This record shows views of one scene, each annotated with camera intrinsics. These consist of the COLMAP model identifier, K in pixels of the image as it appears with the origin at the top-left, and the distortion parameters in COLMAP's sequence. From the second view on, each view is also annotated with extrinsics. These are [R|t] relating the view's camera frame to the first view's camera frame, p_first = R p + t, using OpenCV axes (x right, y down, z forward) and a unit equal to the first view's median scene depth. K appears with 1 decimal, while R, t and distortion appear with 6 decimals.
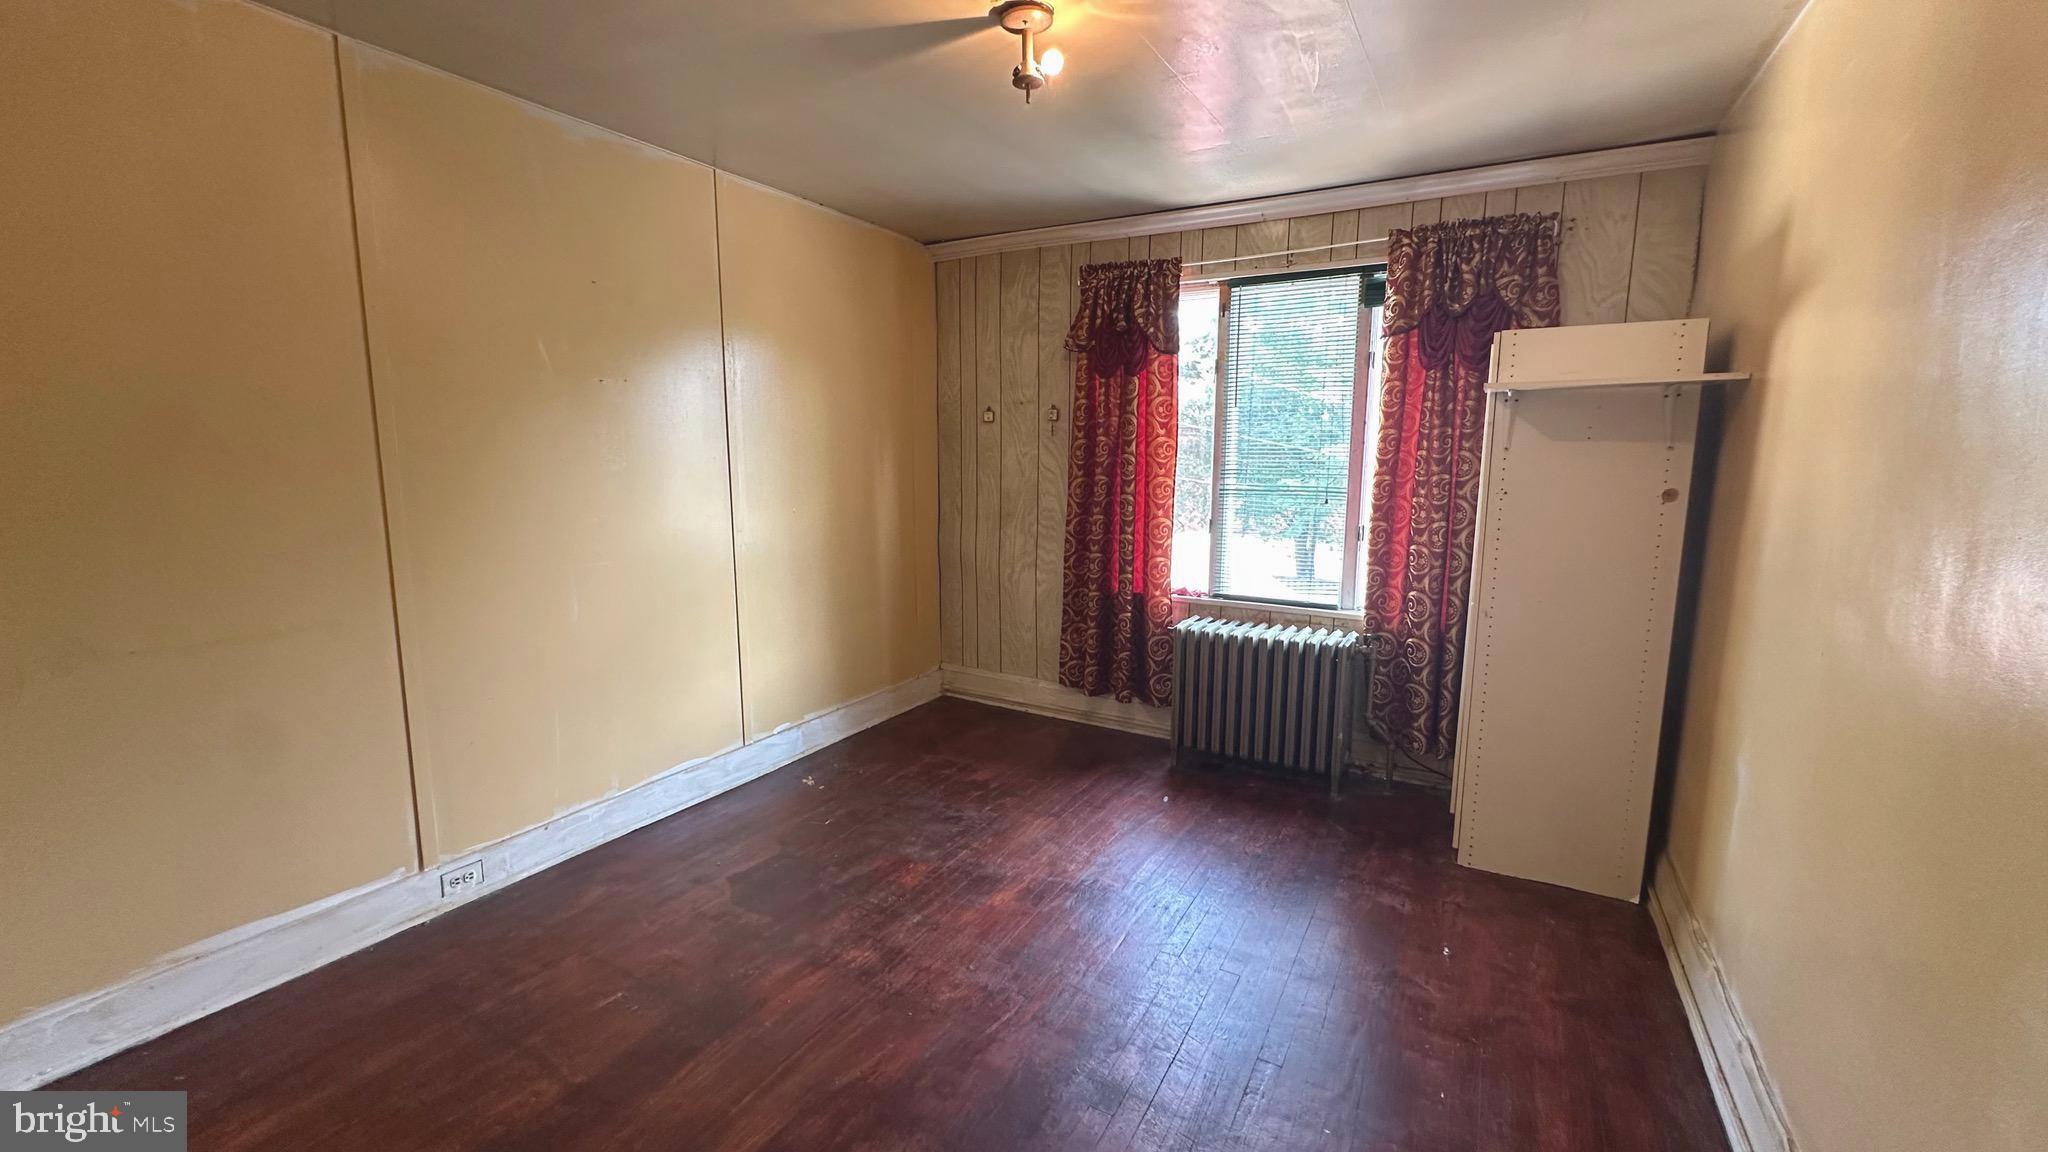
lens RADIAL K [[822.0, 0, 1026.5], [0, 822.0, 579.4], [0, 0, 1]] dist [-0.003550, 0.001241]
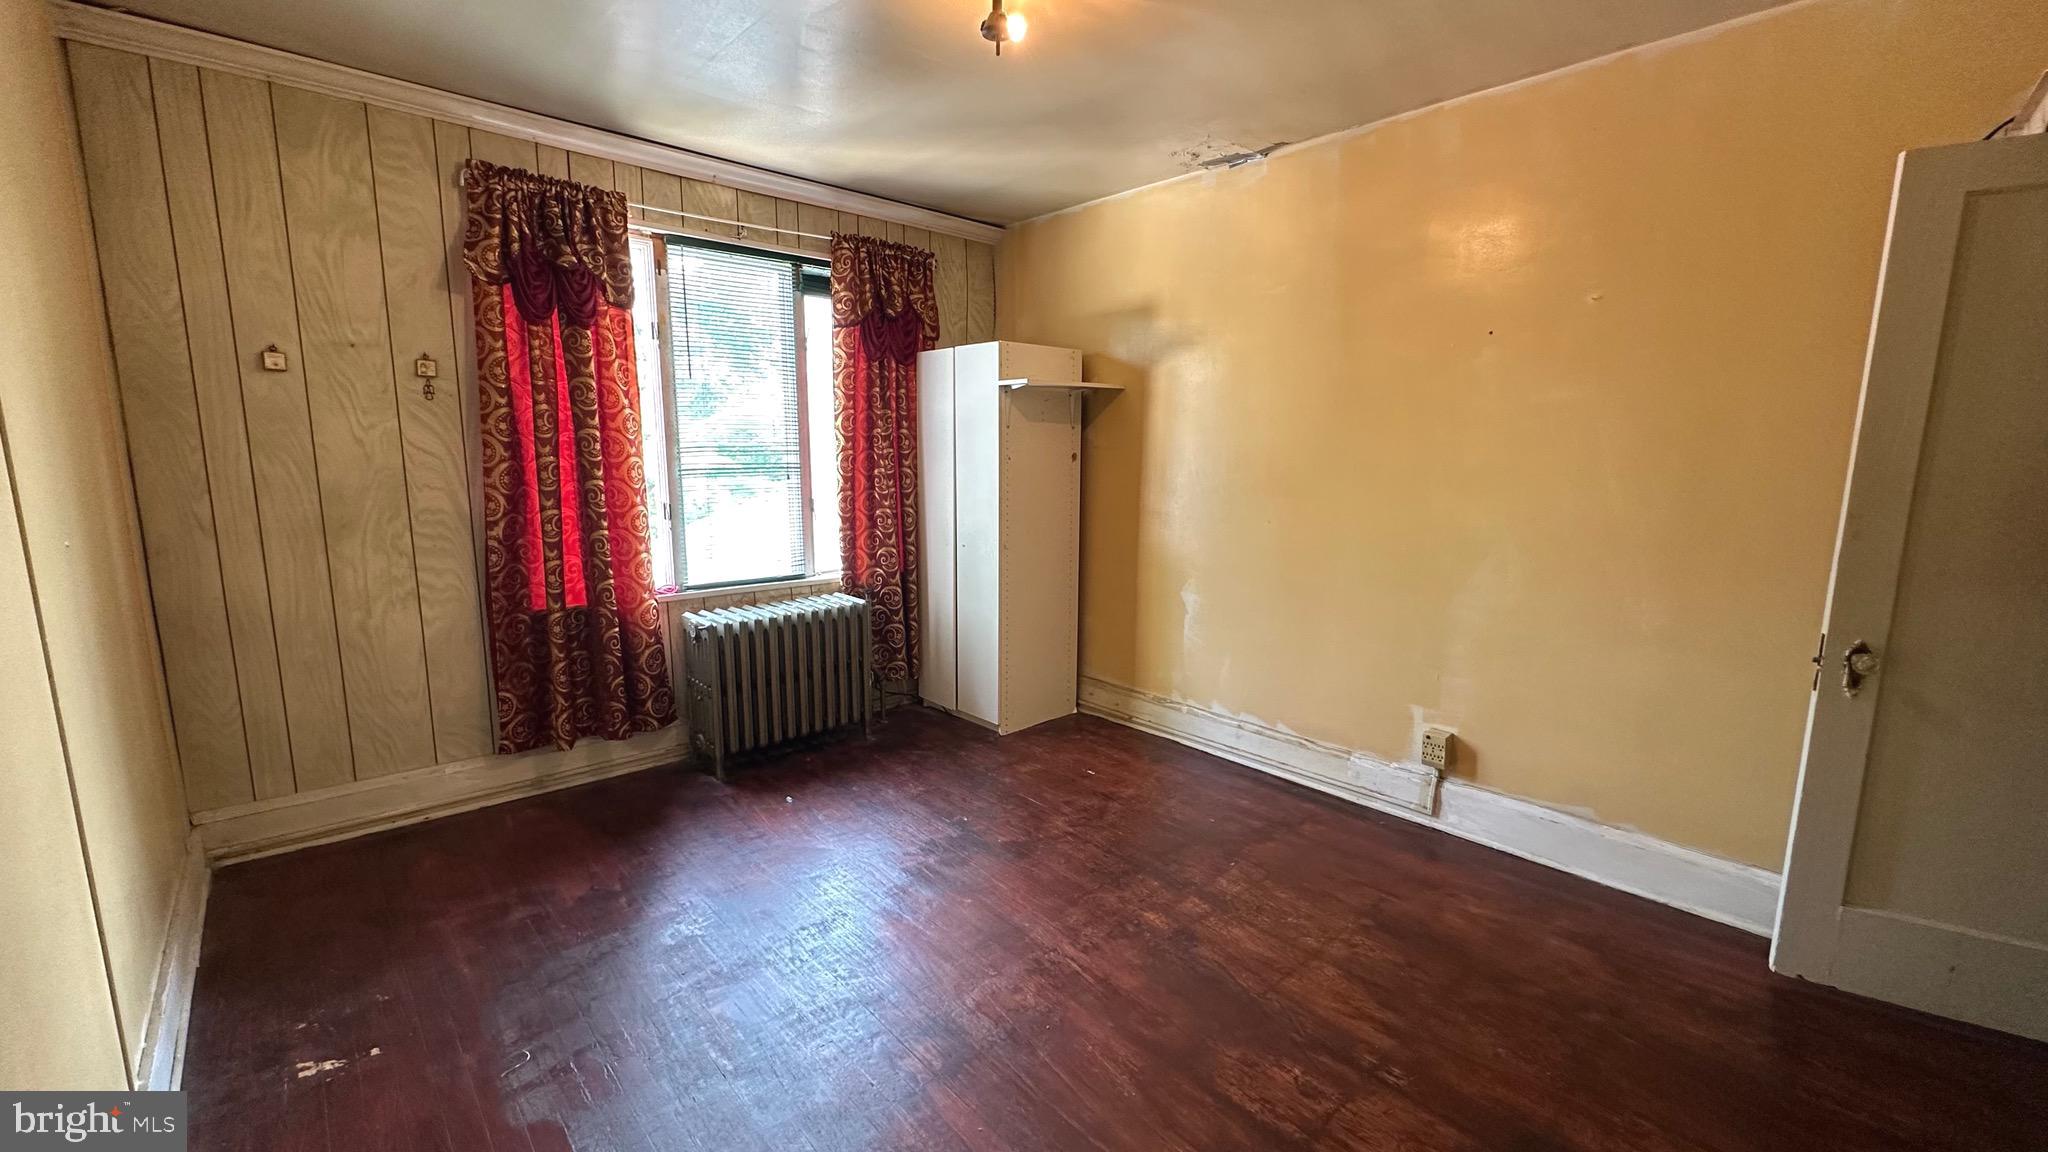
lens RADIAL K [[822.0, 0, 1025.9], [0, 822.0, 577.6], [0, 0, 1]] dist [-0.003550, 0.001241]
pose [[0.310870, -0.152269, 0.938176, -0.507731], [0.145576, 0.983065, 0.111317, -0.038756], [-0.939238, 0.101971, 0.327771, 0.363754]]
